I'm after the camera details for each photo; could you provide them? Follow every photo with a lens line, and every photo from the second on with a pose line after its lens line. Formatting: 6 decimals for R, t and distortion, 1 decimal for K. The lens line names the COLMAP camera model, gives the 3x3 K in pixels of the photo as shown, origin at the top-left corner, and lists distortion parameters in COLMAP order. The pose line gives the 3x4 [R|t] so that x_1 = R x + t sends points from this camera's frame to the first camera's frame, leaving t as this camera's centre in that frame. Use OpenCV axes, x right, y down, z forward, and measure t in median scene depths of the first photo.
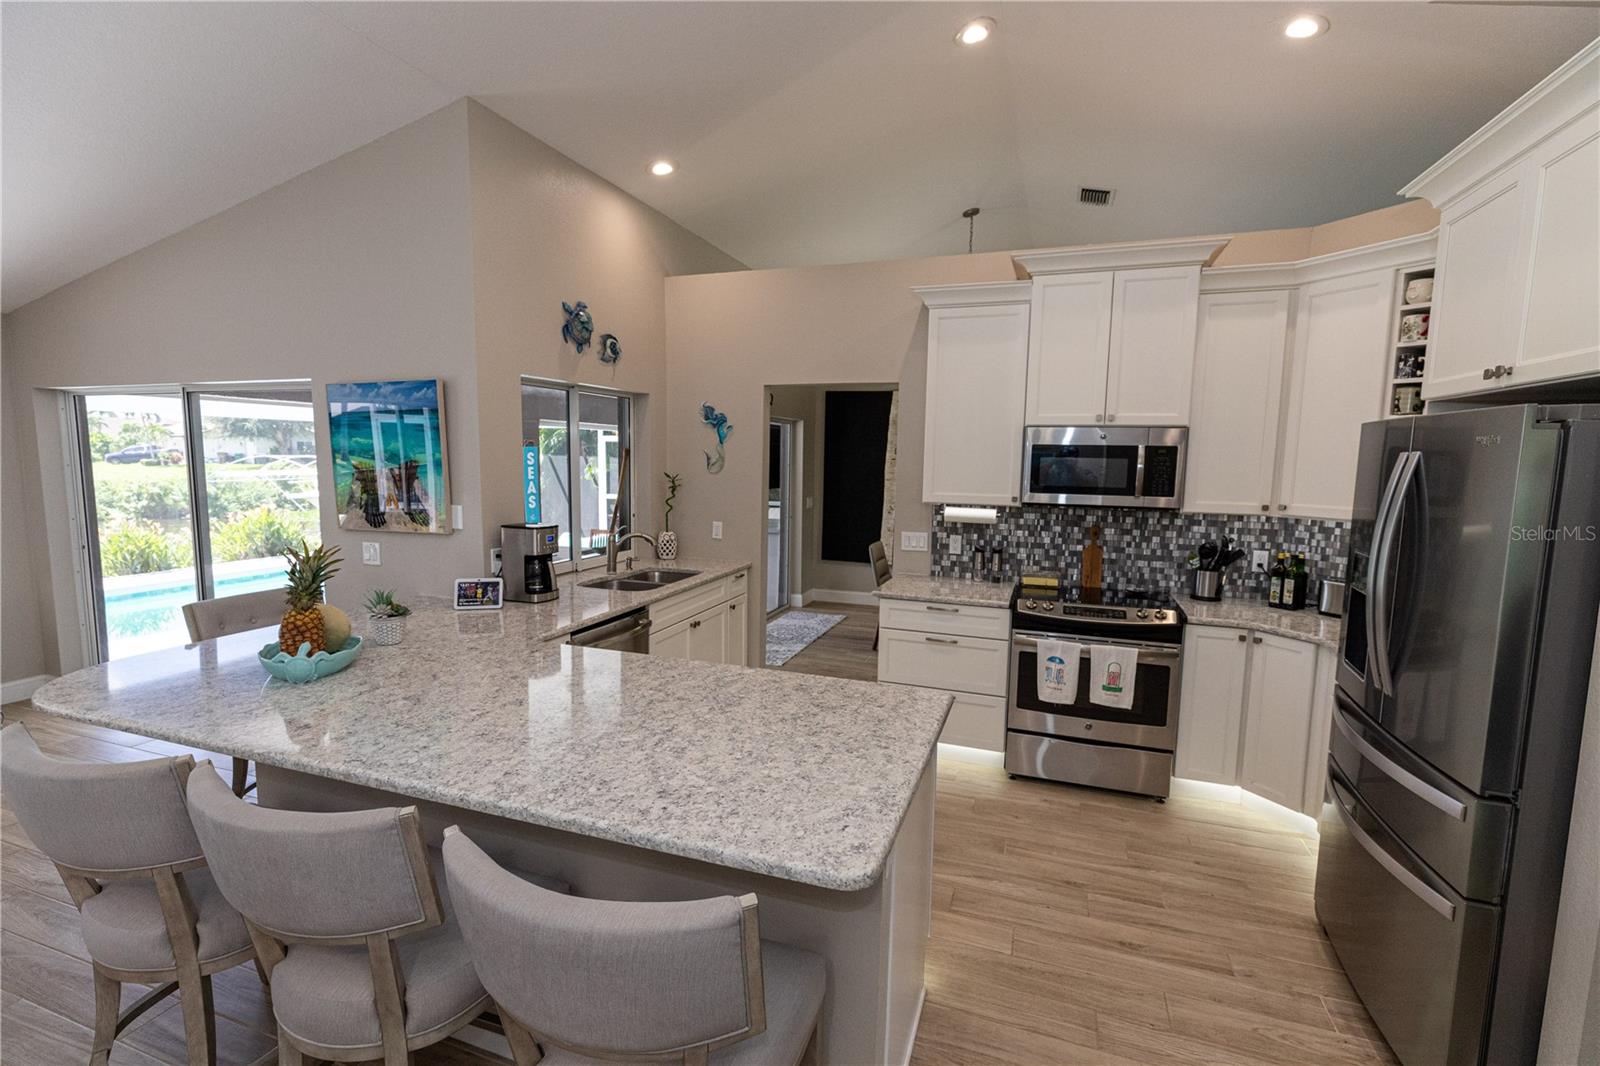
lens RADIAL K [[716.4, 0, 800.0], [0, 716.4, 533.0], [0, 0, 1]] dist [0.003614, 0.000109]
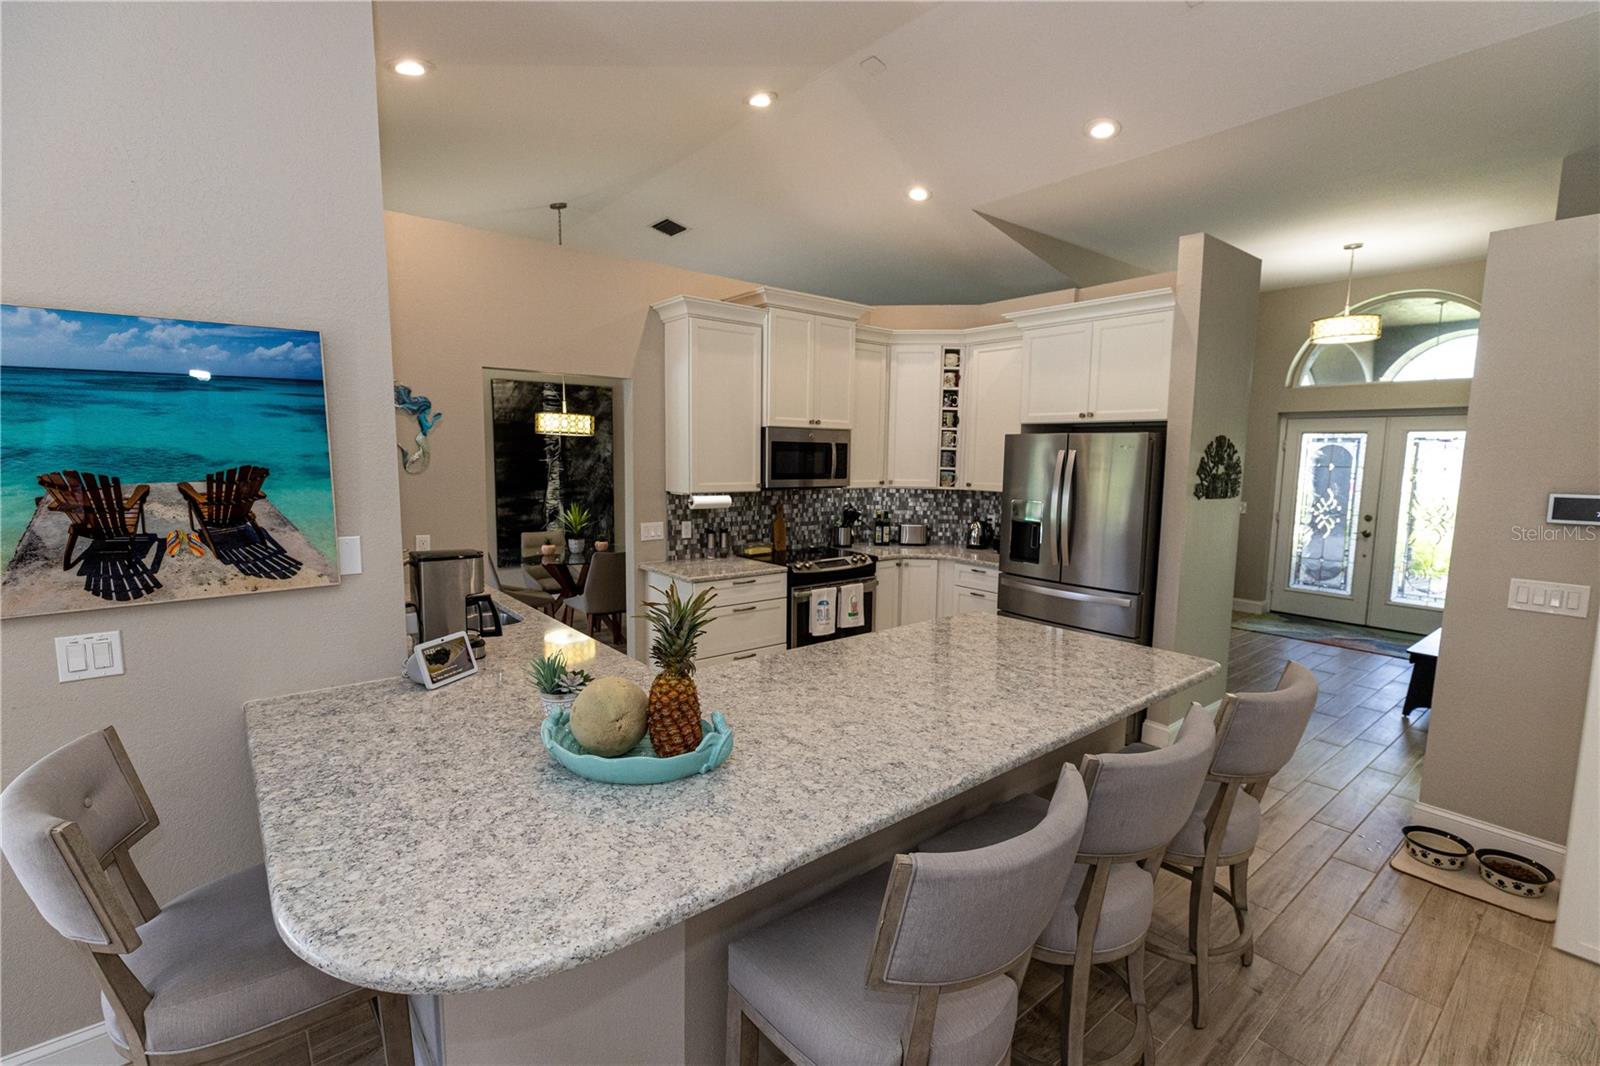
lens RADIAL K [[716.4, 0, 800.0], [0, 716.4, 533.0], [0, 0, 1]] dist [0.003614, 0.000109]
pose [[0.516197, -0.104544, 0.850066, -0.781429], [0.088572, 0.993717, 0.068426, -0.048160], [-0.851878, 0.039971, 0.522213, 0.326796]]
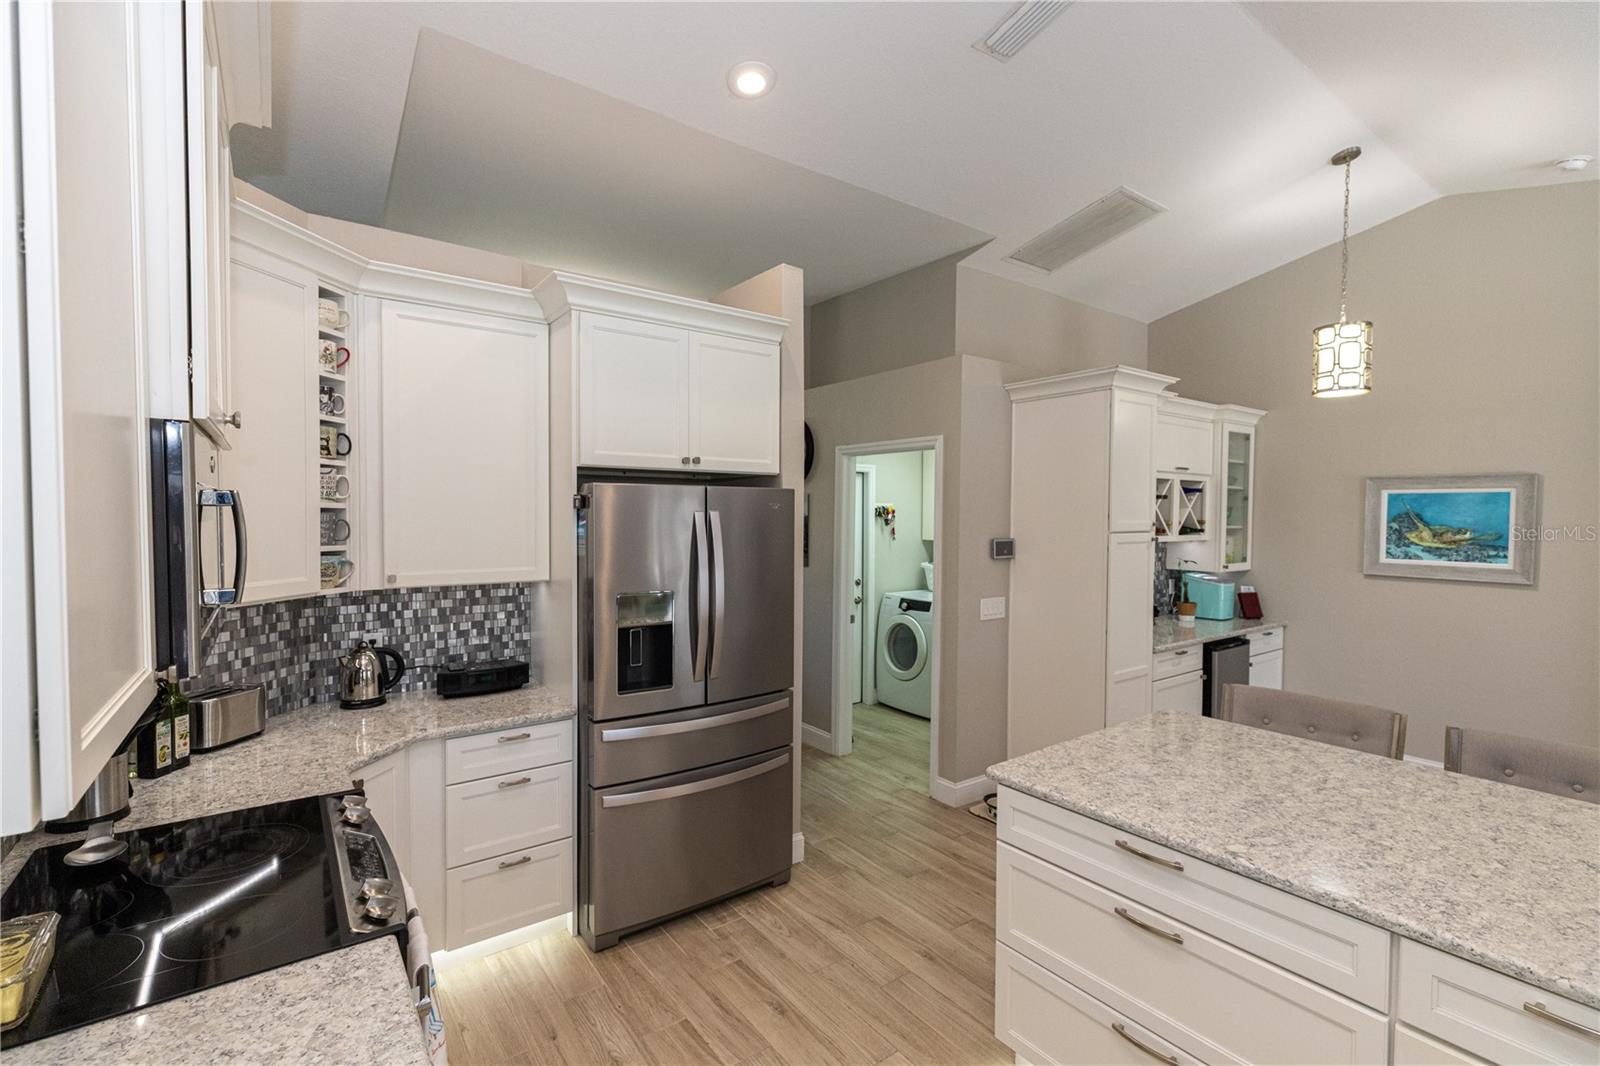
lens RADIAL K [[714.5, 0, 803.1], [0, 714.5, 533.7], [0, 0, 1]] dist [0.003353, 0.000300]
pose [[-0.830230, -0.036581, 0.556219, -0.065178], [0.042422, 0.990804, 0.128483, -0.137904], [-0.555804, 0.130266, -0.821043, 1.179273]]
